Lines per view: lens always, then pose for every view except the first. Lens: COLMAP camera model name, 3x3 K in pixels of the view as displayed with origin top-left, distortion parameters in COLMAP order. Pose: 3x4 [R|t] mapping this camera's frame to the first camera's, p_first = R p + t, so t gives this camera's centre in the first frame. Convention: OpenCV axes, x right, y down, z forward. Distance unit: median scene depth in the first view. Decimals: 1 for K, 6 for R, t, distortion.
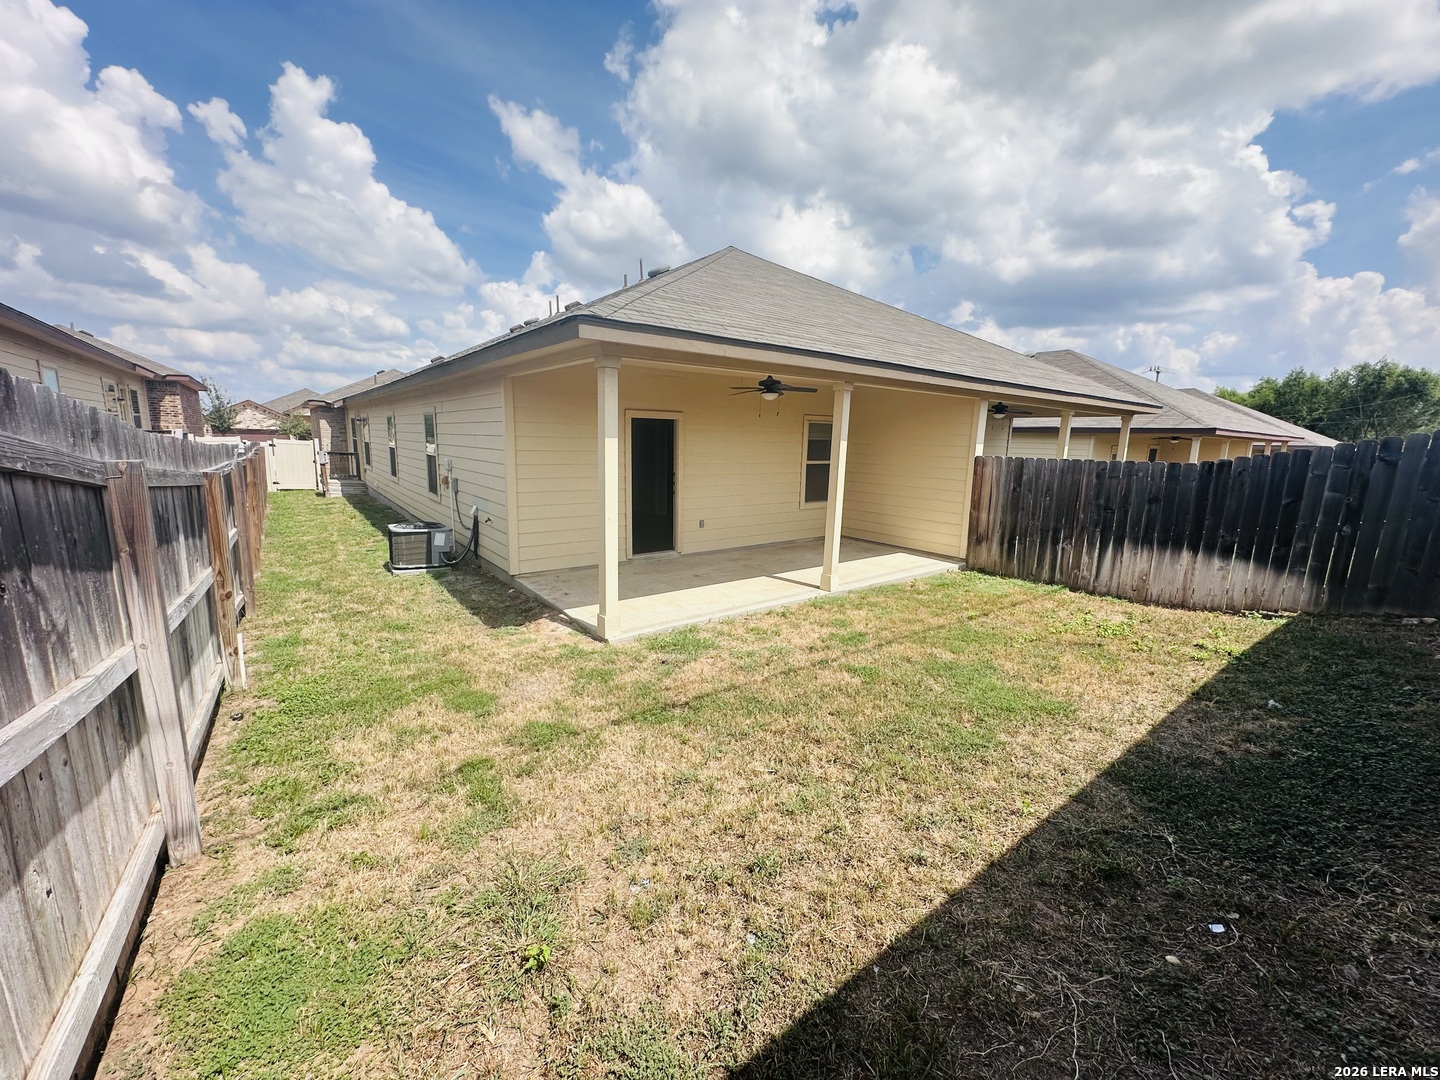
lens RADIAL K [[578.2, 0, 717.9], [0, 578.2, 543.8], [0, 0, 1]] dist [-0.002070, -0.000132]
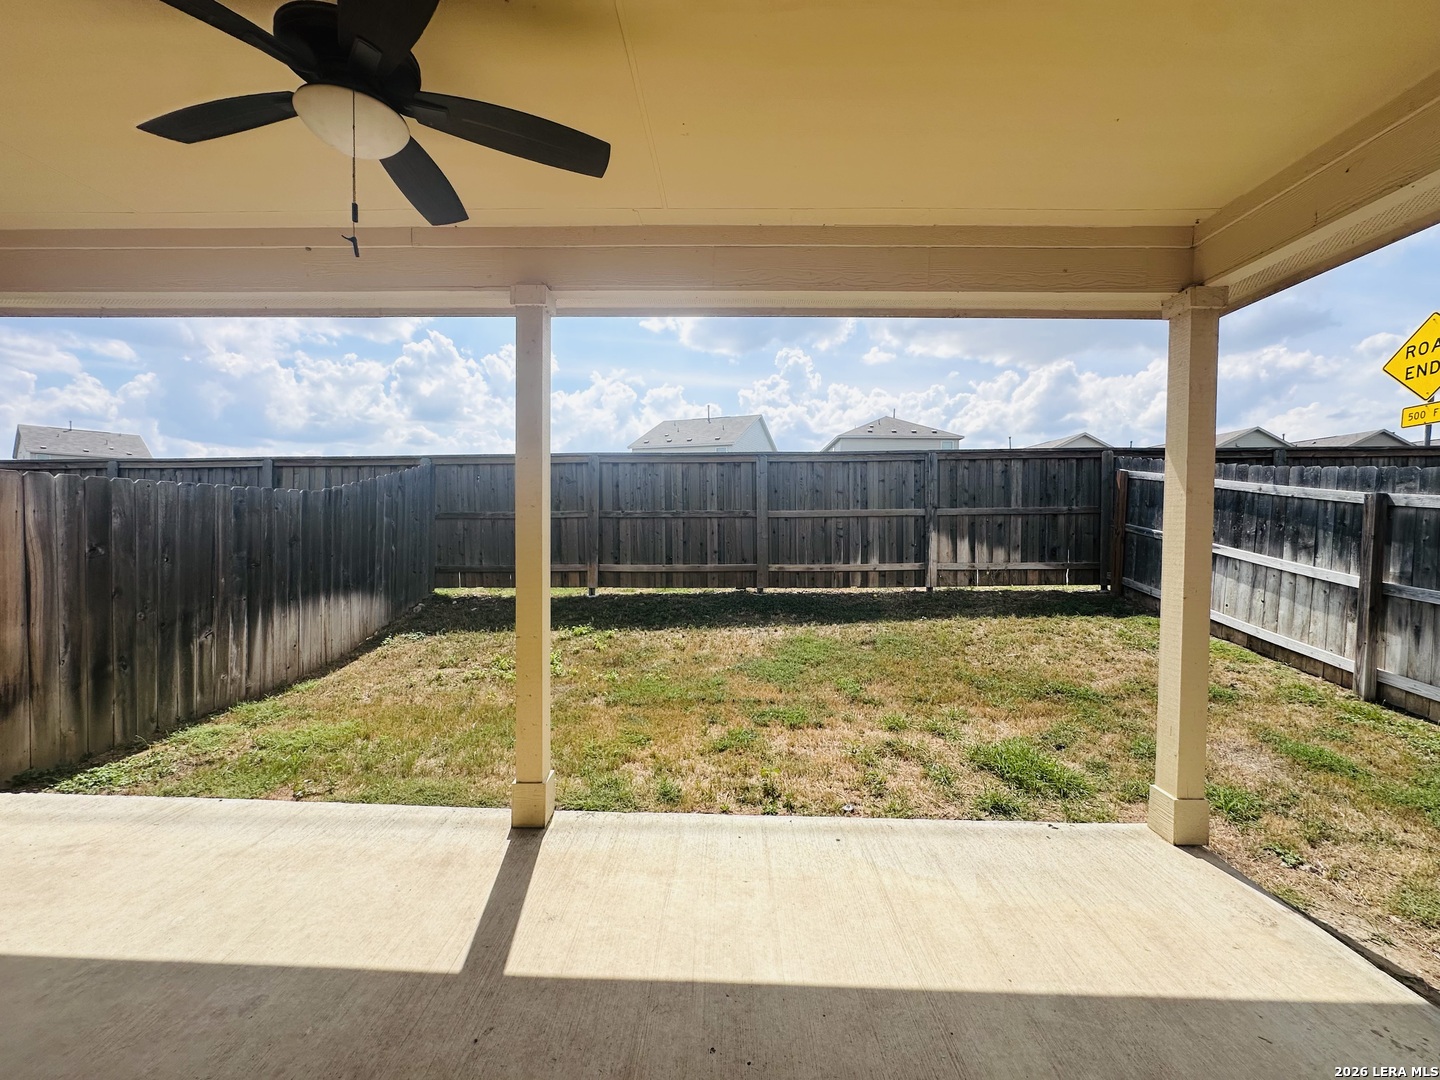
lens RADIAL K [[578.2, 0, 720.1], [0, 578.2, 536.7], [0, 0, 1]] dist [-0.002070, -0.000132]
pose [[-0.778896, -0.048189, 0.625300, -0.131148], [0.084920, 0.979757, 0.181285, -0.155705], [-0.621378, 0.194303, -0.759036, 1.120120]]
